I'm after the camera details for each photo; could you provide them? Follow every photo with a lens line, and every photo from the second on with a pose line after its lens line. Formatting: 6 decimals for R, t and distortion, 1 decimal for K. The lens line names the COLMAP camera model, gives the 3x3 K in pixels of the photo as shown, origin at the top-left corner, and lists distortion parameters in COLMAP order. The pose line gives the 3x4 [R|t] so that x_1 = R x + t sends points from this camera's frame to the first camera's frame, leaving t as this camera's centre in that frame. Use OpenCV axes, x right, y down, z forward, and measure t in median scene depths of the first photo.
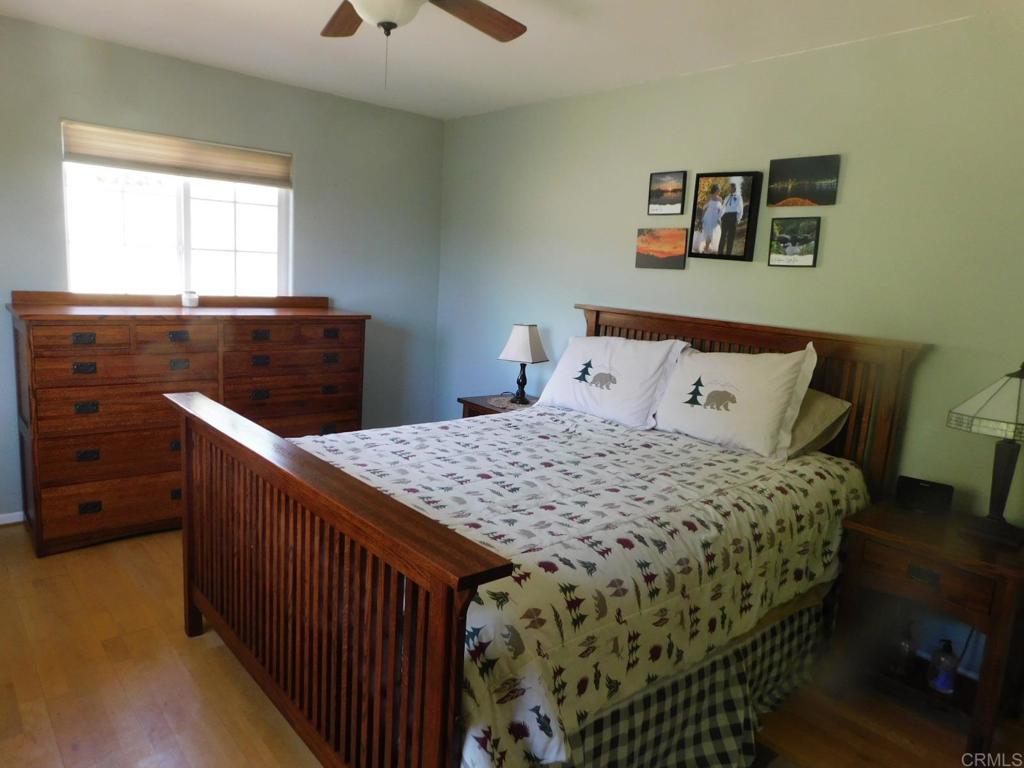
lens RADIAL K [[684.9, 0, 512.0], [0, 684.9, 384.0], [0, 0, 1]] dist [-0.030812, 0.000327]
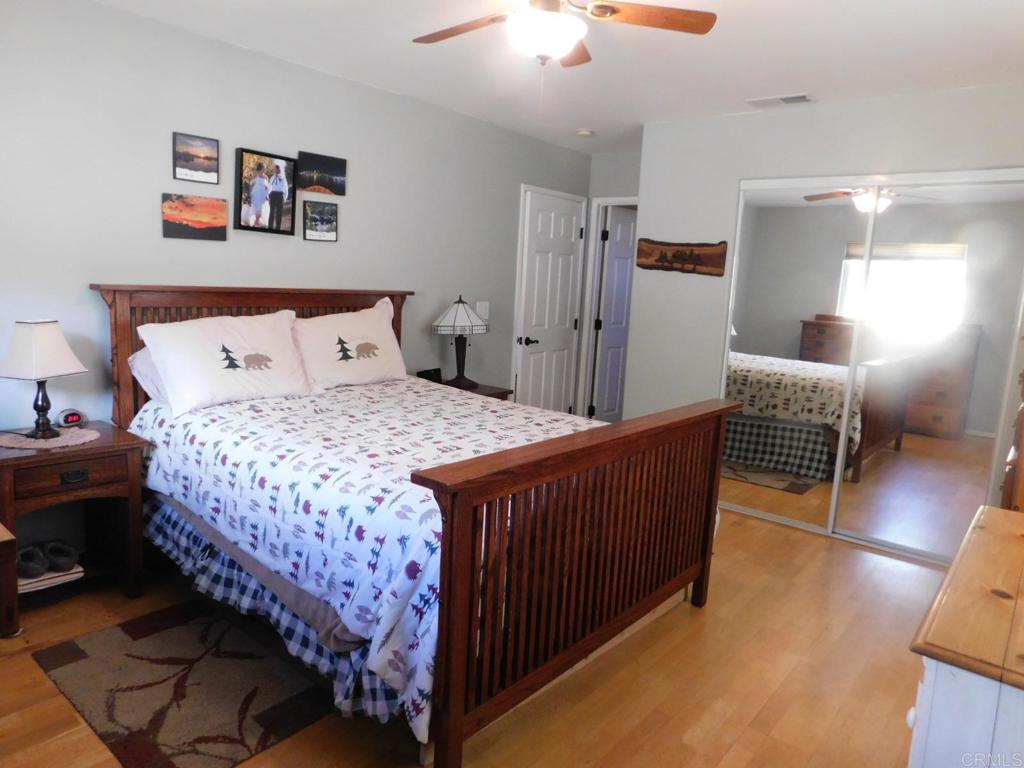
lens RADIAL K [[684.9, 0, 512.0], [0, 684.9, 384.0], [0, 0, 1]] dist [-0.030812, 0.000327]
pose [[-0.153098, -0.229534, 0.961184, -0.881845], [0.100125, 0.964043, 0.246164, -0.182246], [-0.983126, 0.133926, -0.124611, 0.797731]]
